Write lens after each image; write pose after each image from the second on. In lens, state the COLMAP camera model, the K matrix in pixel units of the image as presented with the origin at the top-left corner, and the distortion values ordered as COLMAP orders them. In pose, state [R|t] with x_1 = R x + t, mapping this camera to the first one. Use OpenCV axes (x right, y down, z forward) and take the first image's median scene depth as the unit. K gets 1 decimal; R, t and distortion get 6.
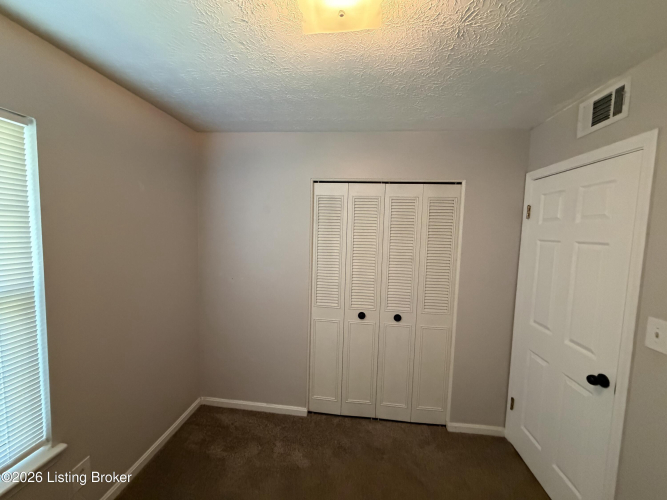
lens RADIAL K [[264.5, 0, 333.5], [0, 264.5, 250.0], [0, 0, 1]] dist [0.000881, -0.000284]
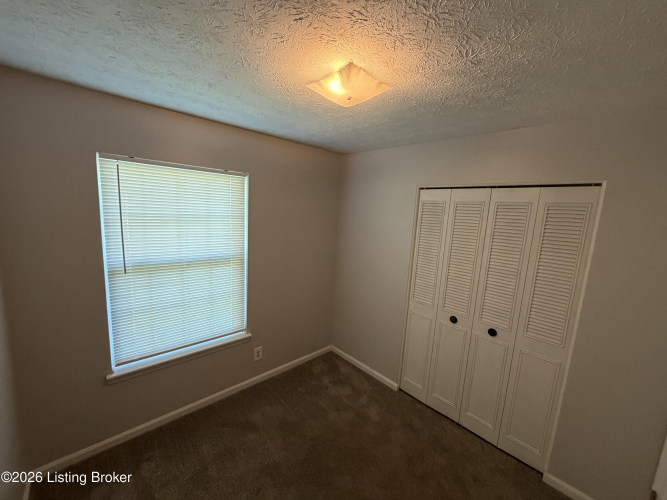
lens RADIAL K [[264.5, 0, 333.5], [0, 264.5, 250.0], [0, 0, 1]] dist [0.000881, -0.000284]
pose [[0.762014, 0.108942, -0.638330, 0.381325], [-0.083023, 0.994048, 0.070541, -0.051937], [0.642216, -0.000757, 0.766523, -0.076227]]
